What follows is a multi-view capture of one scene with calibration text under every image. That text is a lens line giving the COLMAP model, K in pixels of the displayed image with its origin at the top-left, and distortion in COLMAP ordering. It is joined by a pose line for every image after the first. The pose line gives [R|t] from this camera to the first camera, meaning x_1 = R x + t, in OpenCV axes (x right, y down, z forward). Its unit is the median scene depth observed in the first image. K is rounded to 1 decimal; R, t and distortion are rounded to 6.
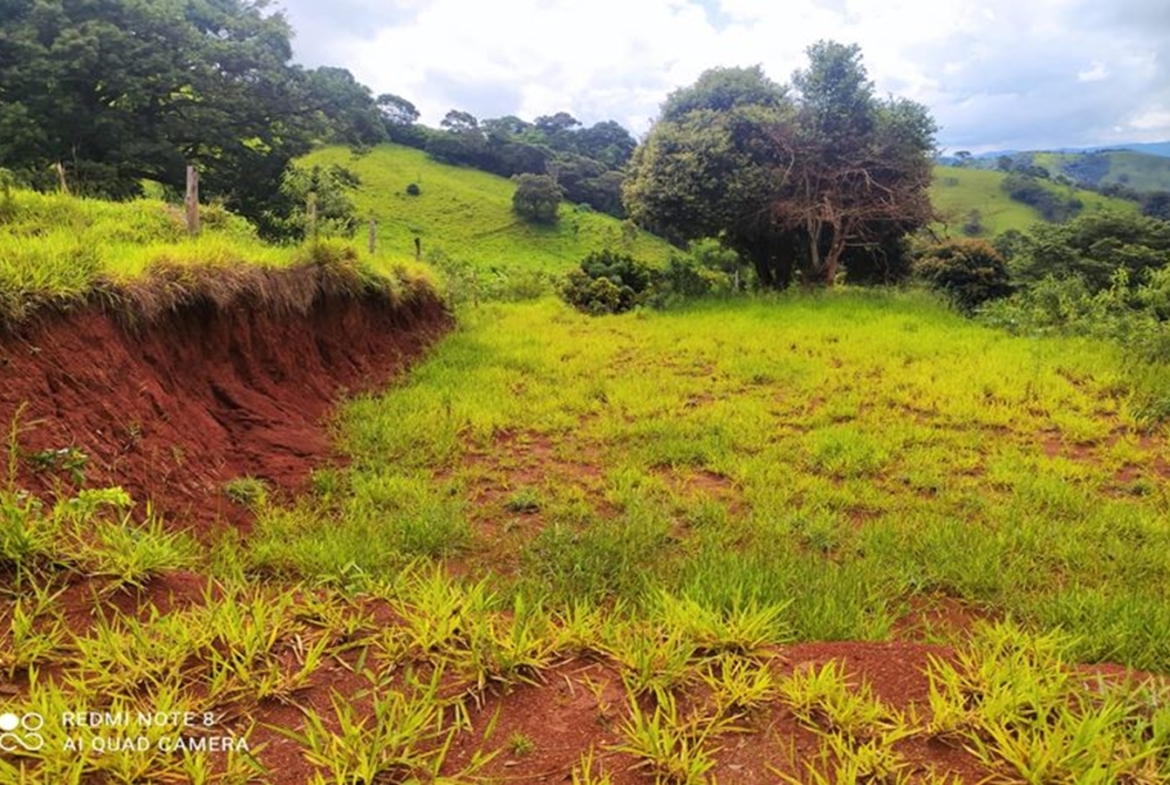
lens RADIAL K [[924.6, 0, 659.1], [0, 924.6, 446.2], [0, 0, 1]] dist [0.057980, -0.069297]
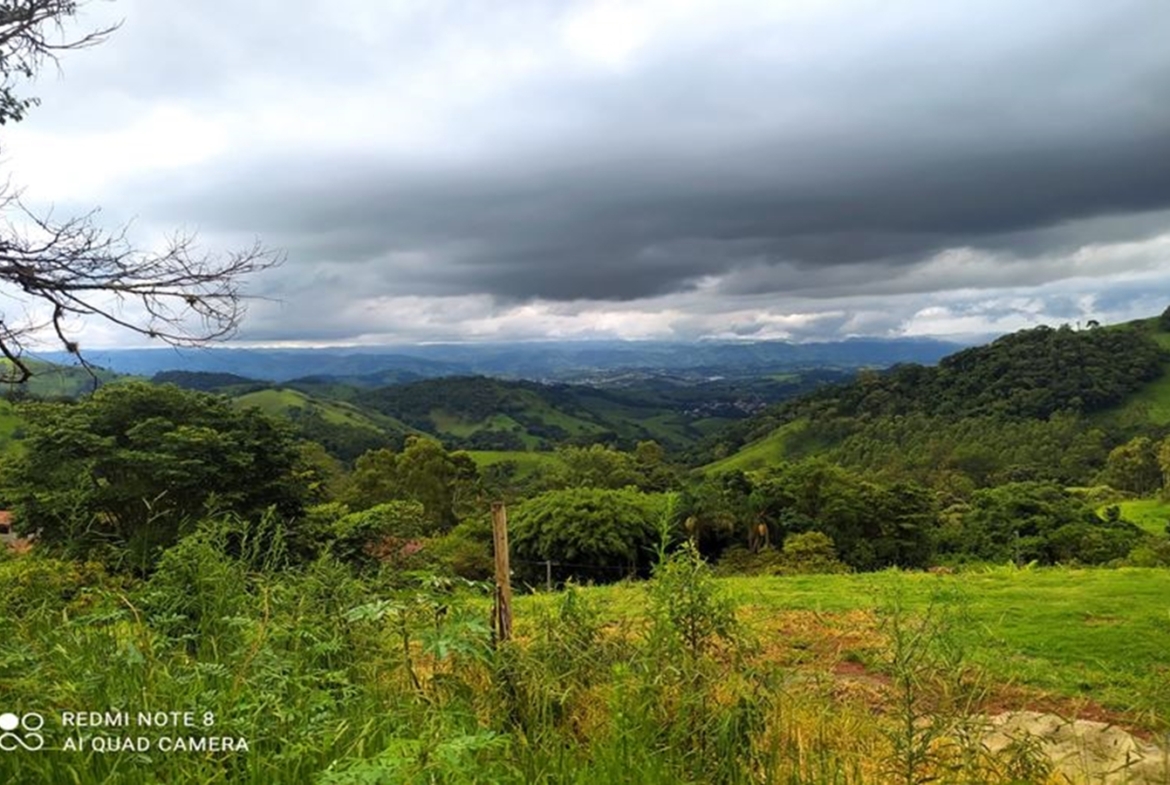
lens RADIAL K [[888.1, 0, 511.1], [0, 888.1, 369.6], [0, 0, 1]] dist [0.057258, -0.003159]
pose [[0.570137, 0.018553, 0.821340, 0.172086], [0.229706, 0.956272, -0.181052, -0.142273], [-0.788784, 0.291891, 0.540944, 0.774880]]
